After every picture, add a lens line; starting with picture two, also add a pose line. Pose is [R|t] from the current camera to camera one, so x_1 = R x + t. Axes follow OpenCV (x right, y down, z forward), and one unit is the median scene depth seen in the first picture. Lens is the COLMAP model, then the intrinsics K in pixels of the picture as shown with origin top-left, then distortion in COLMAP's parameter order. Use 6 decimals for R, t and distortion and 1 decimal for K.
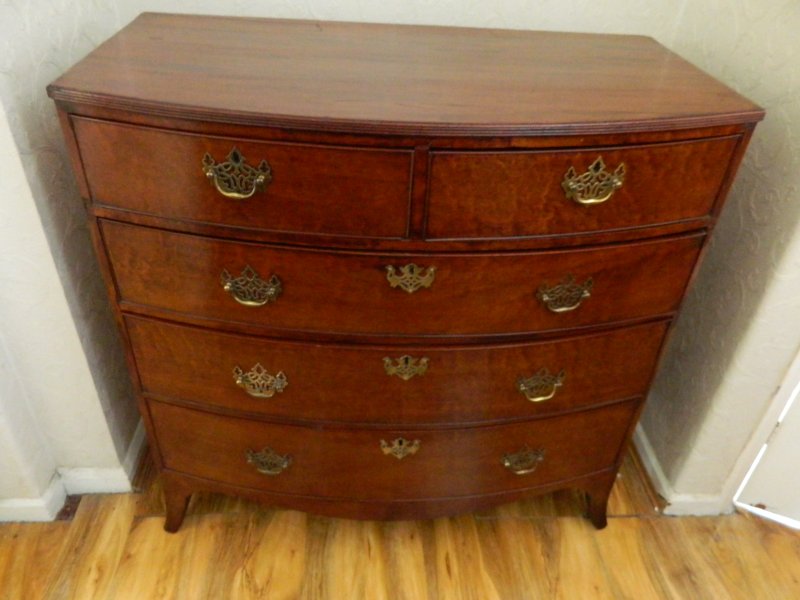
lens RADIAL K [[615.8, 0, 400.0], [0, 615.8, 300.0], [0, 0, 1]] dist [0.035113, -0.008691]
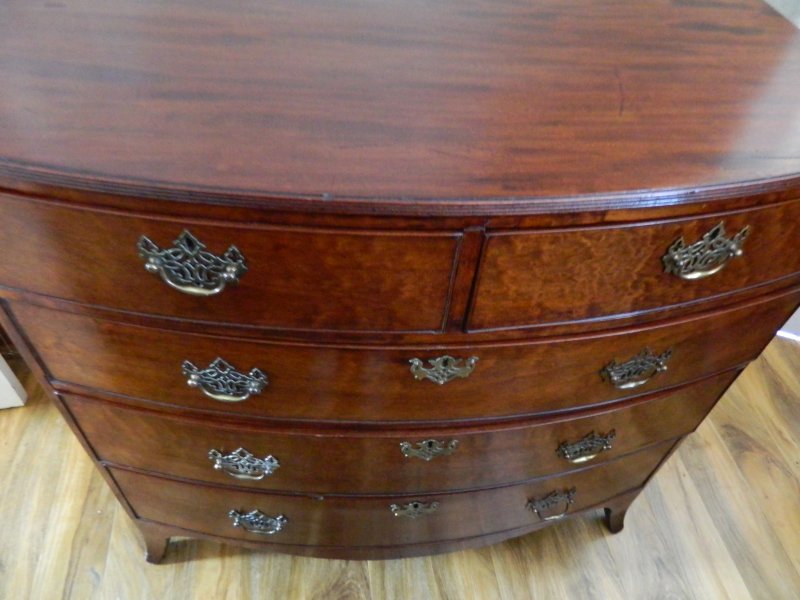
lens RADIAL K [[596.8, 0, 400.0], [0, 596.8, 300.0], [0, 0, 1]] dist [0.007193, 0.000413]
pose [[0.998519, -0.023546, 0.049042, -0.064475], [0.012911, 0.978295, 0.206816, -0.255311], [-0.052848, -0.205877, 0.977150, 0.304398]]
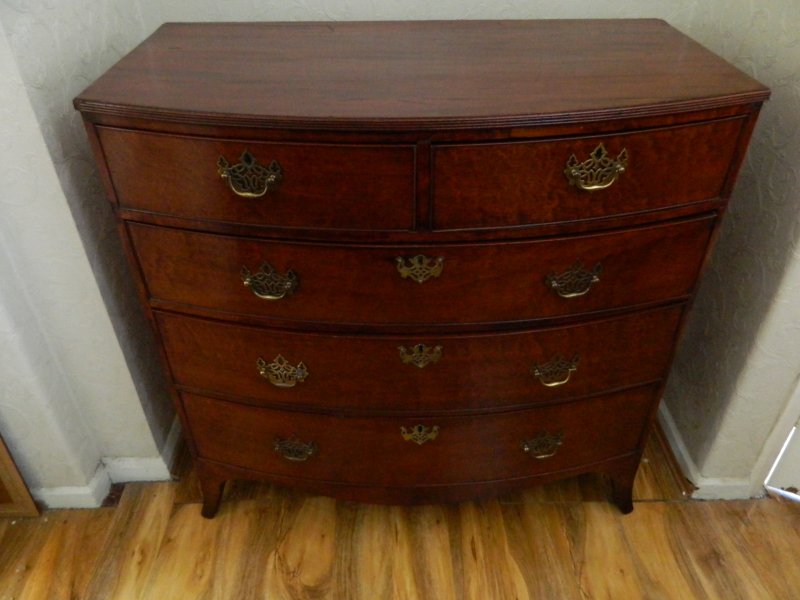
lens RADIAL K [[615.5, 0, 401.1], [0, 615.5, 298.6], [0, 0, 1]] dist [0.036402, -0.011644]
pose [[0.997725, -0.026479, -0.061990, 0.045933], [0.027070, 0.999596, 0.008711, 0.004715], [0.061735, -0.010369, 0.998039, -0.031450]]
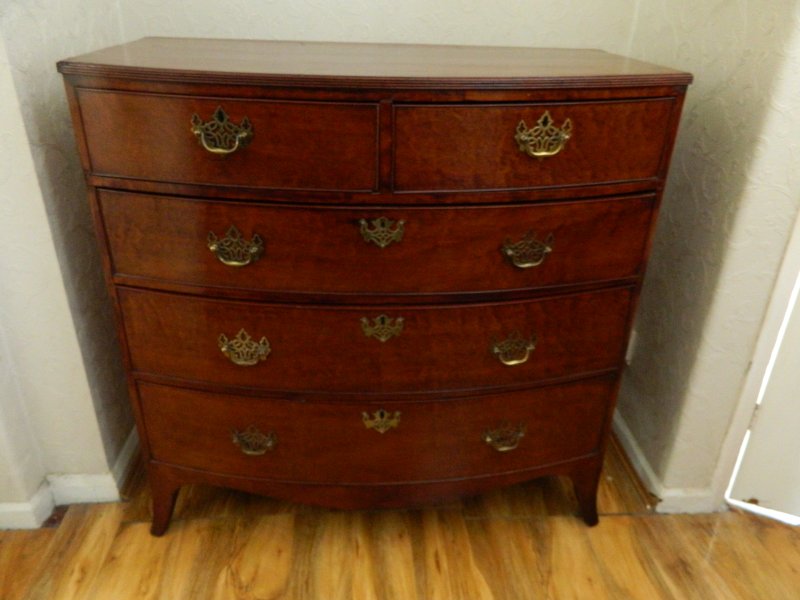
lens RADIAL K [[615.8, 0, 400.0], [0, 615.8, 300.0], [0, 0, 1]] dist [0.035113, -0.008691]
pose [[0.999642, -0.026290, -0.004912, 0.048086], [0.025207, 0.987508, -0.155542, 0.240133], [0.008940, 0.155362, 0.987817, -0.047456]]
